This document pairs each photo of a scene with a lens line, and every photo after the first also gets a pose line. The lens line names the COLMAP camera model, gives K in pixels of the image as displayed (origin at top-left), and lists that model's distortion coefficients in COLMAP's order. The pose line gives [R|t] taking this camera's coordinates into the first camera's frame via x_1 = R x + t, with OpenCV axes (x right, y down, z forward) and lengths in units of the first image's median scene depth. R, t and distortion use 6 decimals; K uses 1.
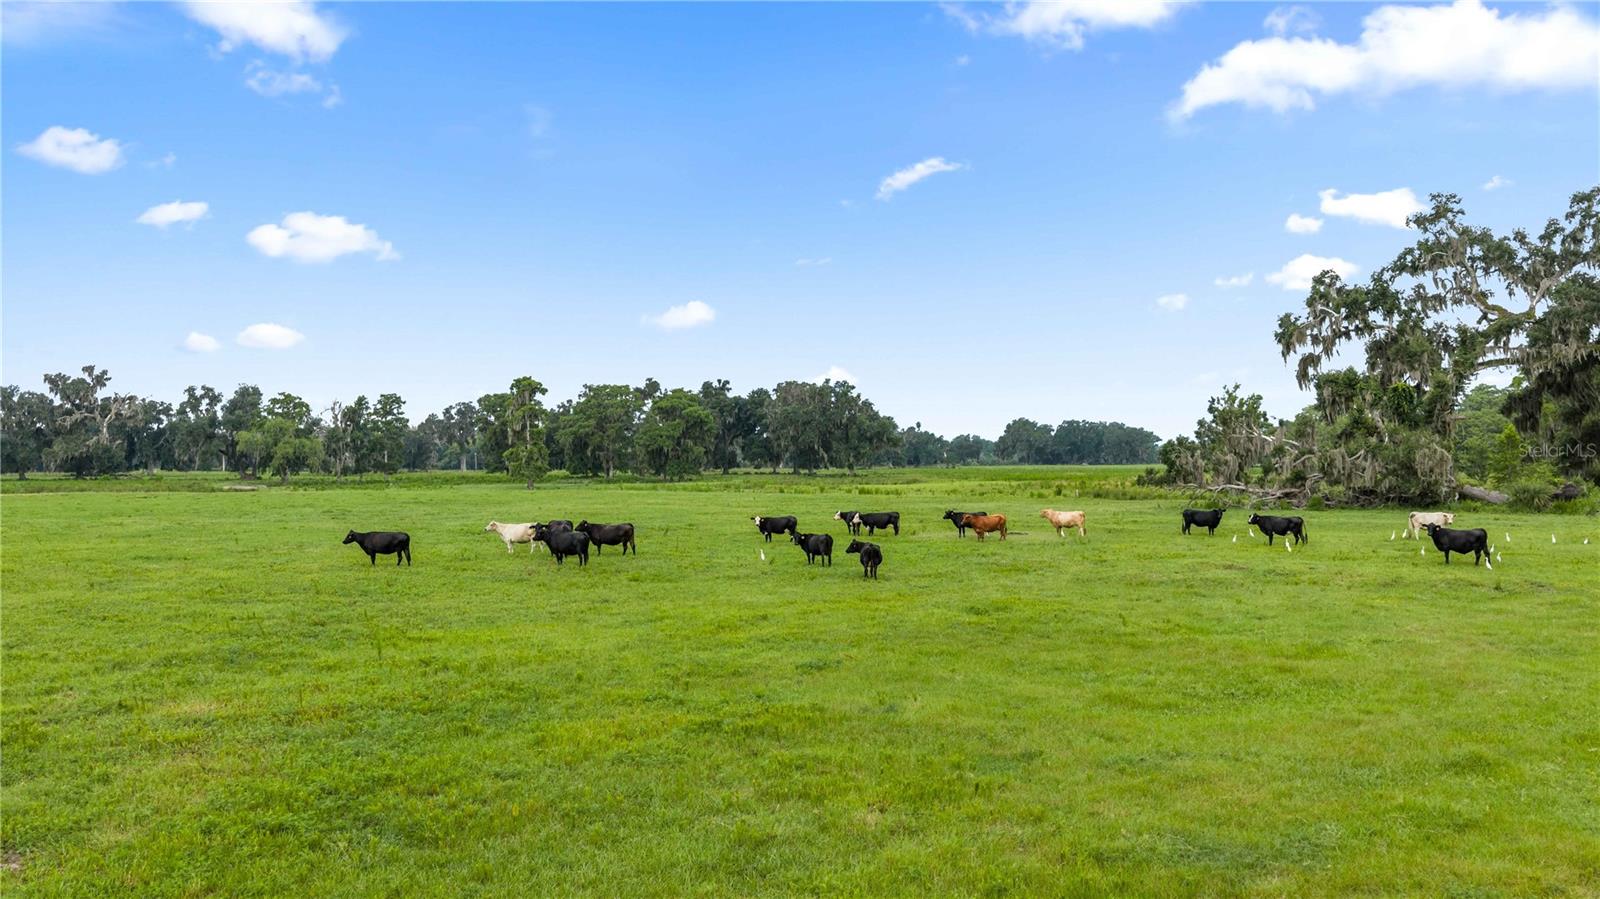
lens RADIAL K [[1329.6, 0, 813.9], [0, 1329.6, 451.7], [0, 0, 1]] dist [0.038079, -0.090606]
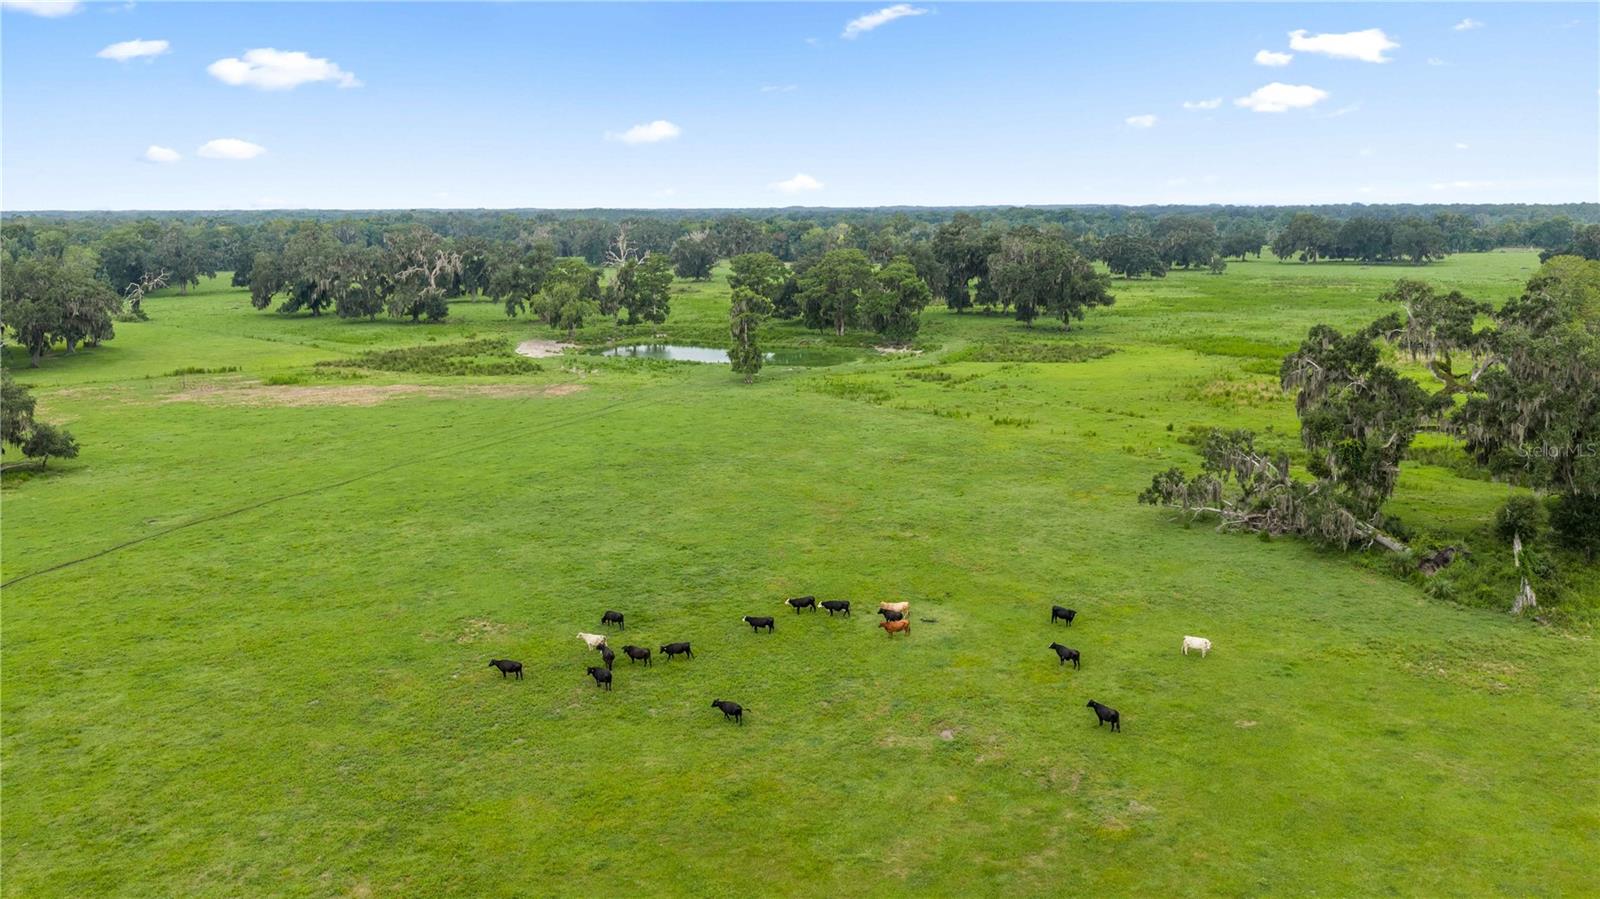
lens RADIAL K [[1329.6, 0, 813.9], [0, 1329.6, 451.7], [0, 0, 1]] dist [0.038079, -0.090606]
pose [[0.973772, 0.043131, -0.223399, 0.083073], [-0.000451, 0.982231, 0.187674, -0.096897], [0.227524, -0.182651, 0.956489, -0.105212]]
